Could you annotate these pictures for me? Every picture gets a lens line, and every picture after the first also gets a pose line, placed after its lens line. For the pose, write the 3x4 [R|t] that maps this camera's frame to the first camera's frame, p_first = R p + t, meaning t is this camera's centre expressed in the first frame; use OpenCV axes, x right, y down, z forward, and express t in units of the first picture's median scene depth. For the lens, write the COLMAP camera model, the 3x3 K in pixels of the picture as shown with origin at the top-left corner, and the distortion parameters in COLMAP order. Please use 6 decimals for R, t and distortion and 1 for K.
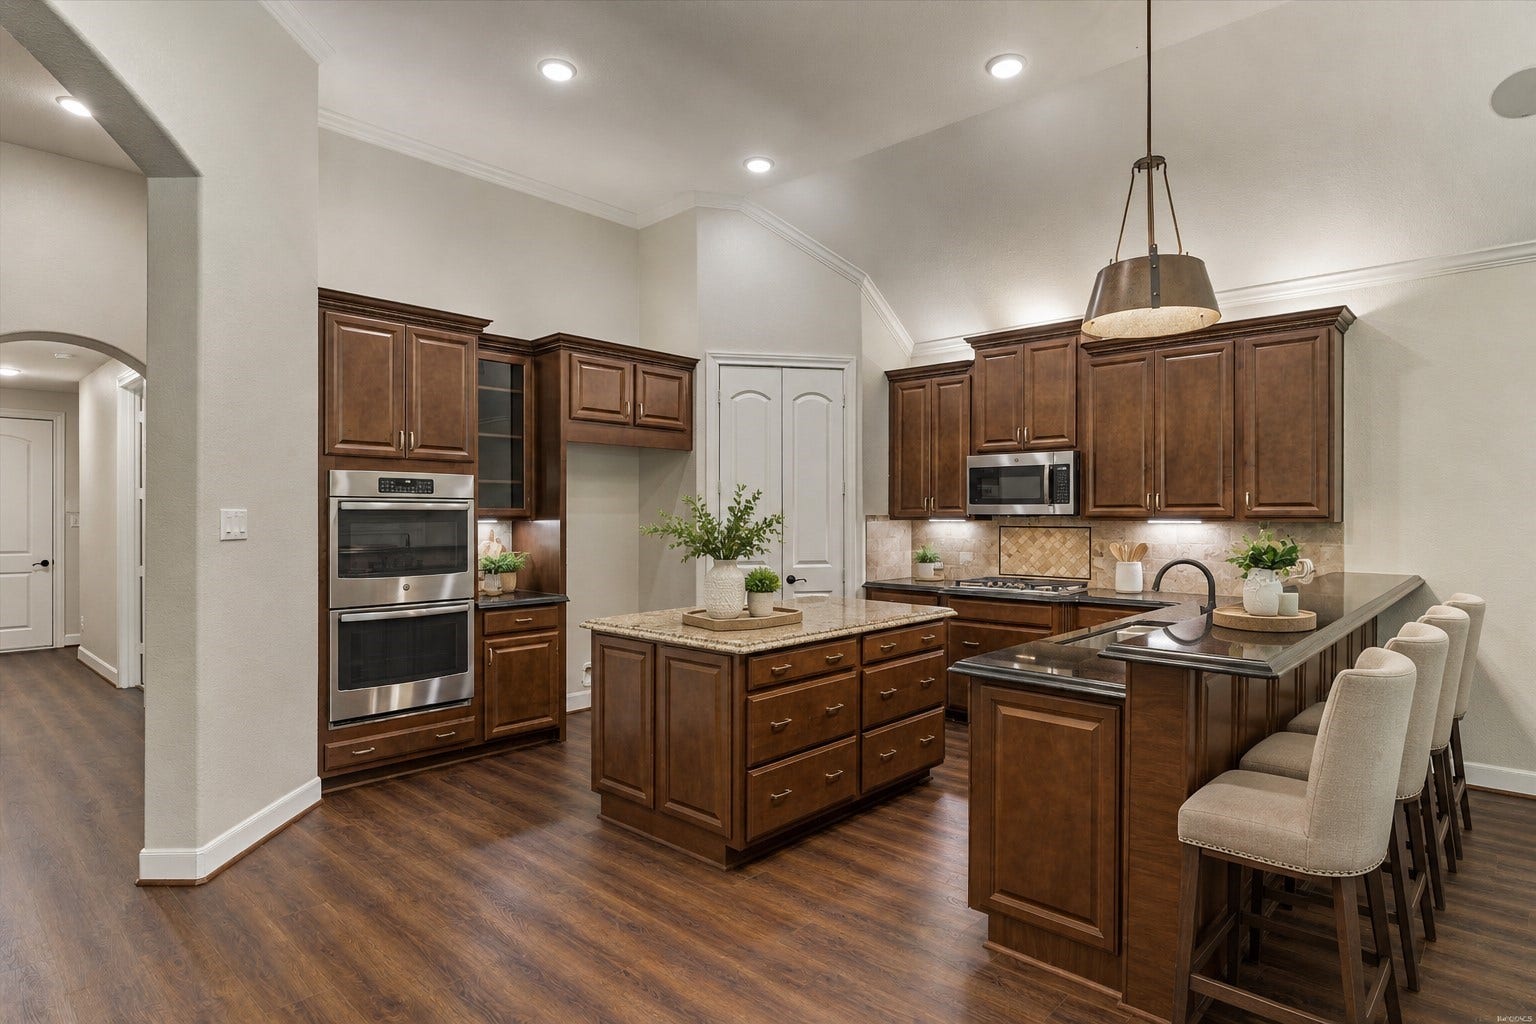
lens RADIAL K [[820.4, 0, 763.3], [0, 820.4, 516.1], [0, 0, 1]] dist [-0.006419, -0.000549]
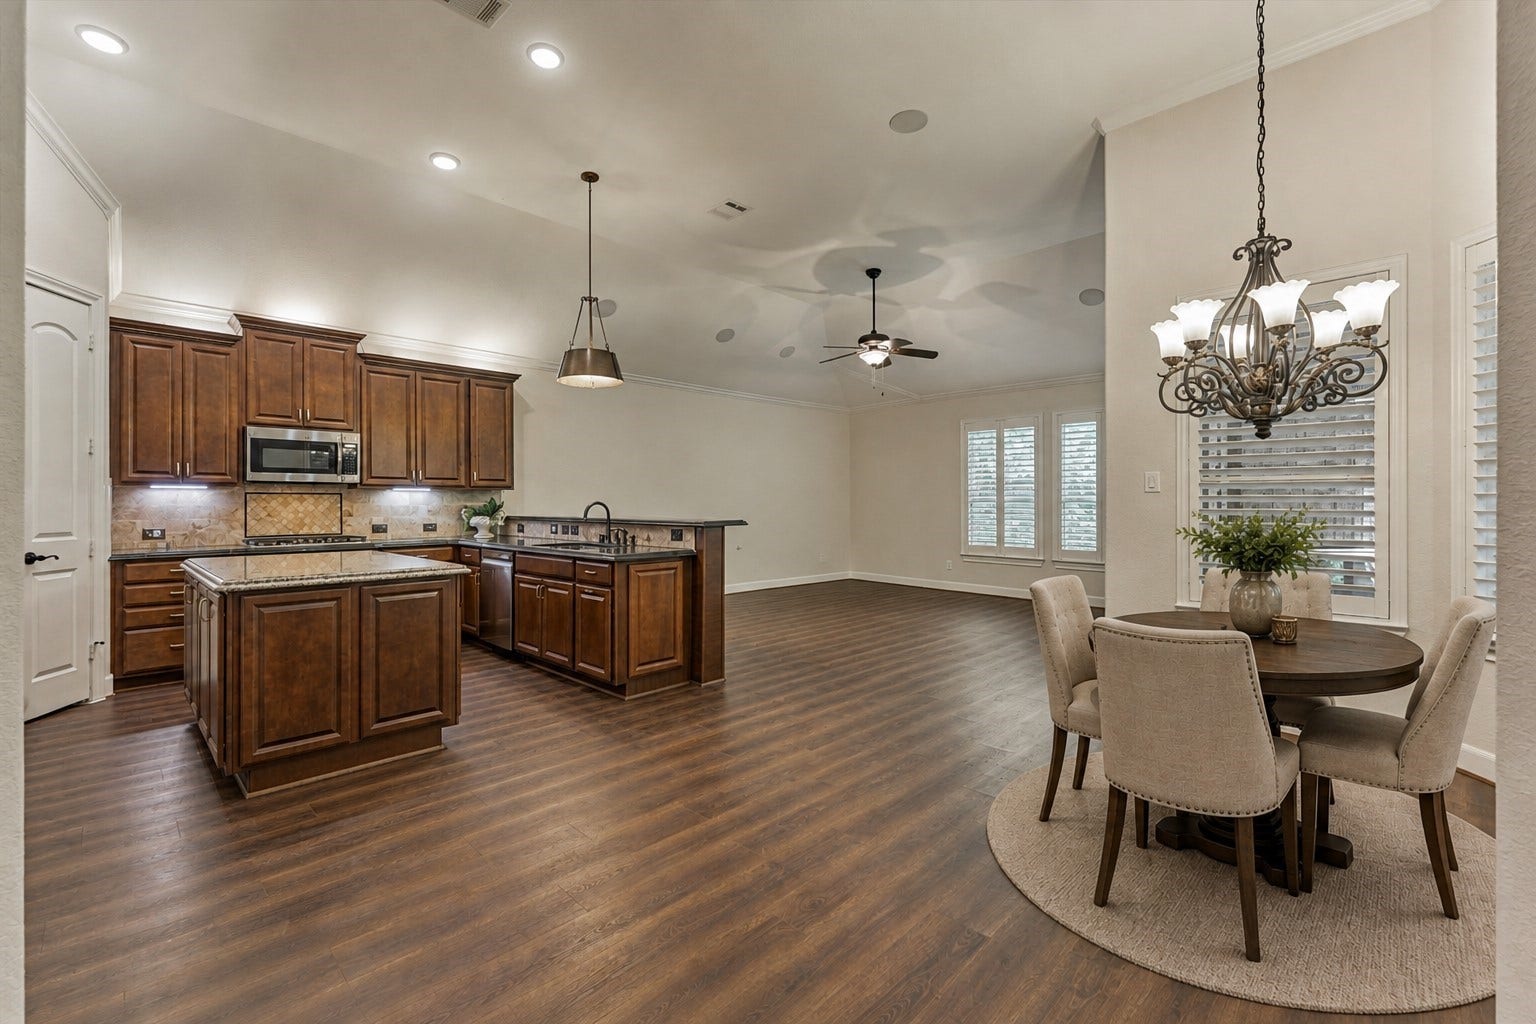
lens RADIAL K [[659.8, 0, 763.4], [0, 659.8, 507.2], [0, 0, 1]] dist [0.003237, -0.000787]
pose [[0.024493, -0.006595, 0.999678, -0.606877], [0.005077, 0.999966, 0.006473, 0.030952], [-0.999687, 0.004917, 0.024525, 0.306963]]
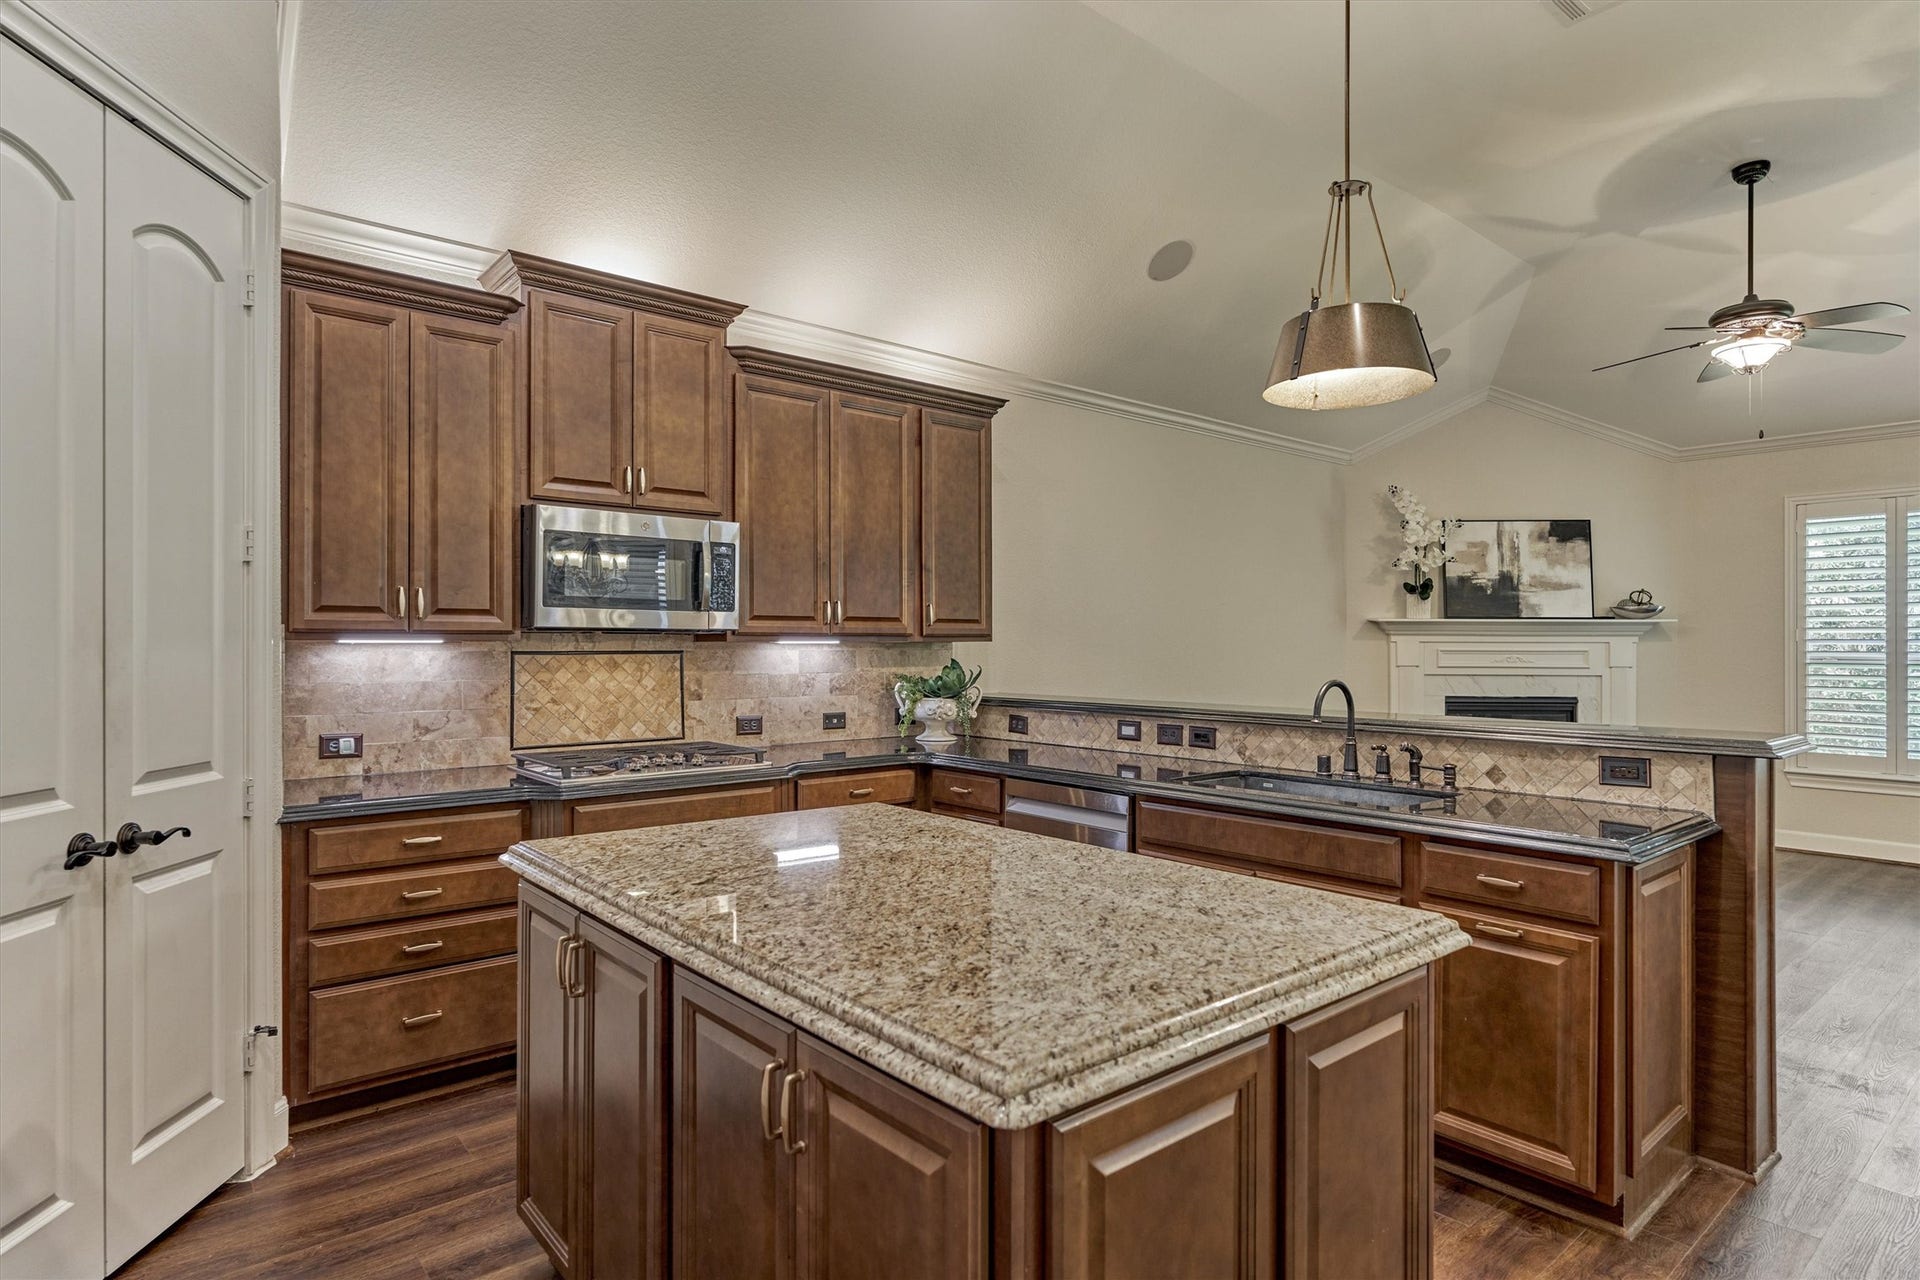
lens RADIAL K [[1025.5, 0, 965.9], [0, 1025.5, 650.4], [0, 0, 1]] dist [-0.006419, -0.000549]
pose [[0.108506, -0.004951, 0.994083, -0.315746], [0.001659, 0.999987, 0.004799, 0.009195], [-0.994094, 0.001129, 0.108513, 0.697609]]
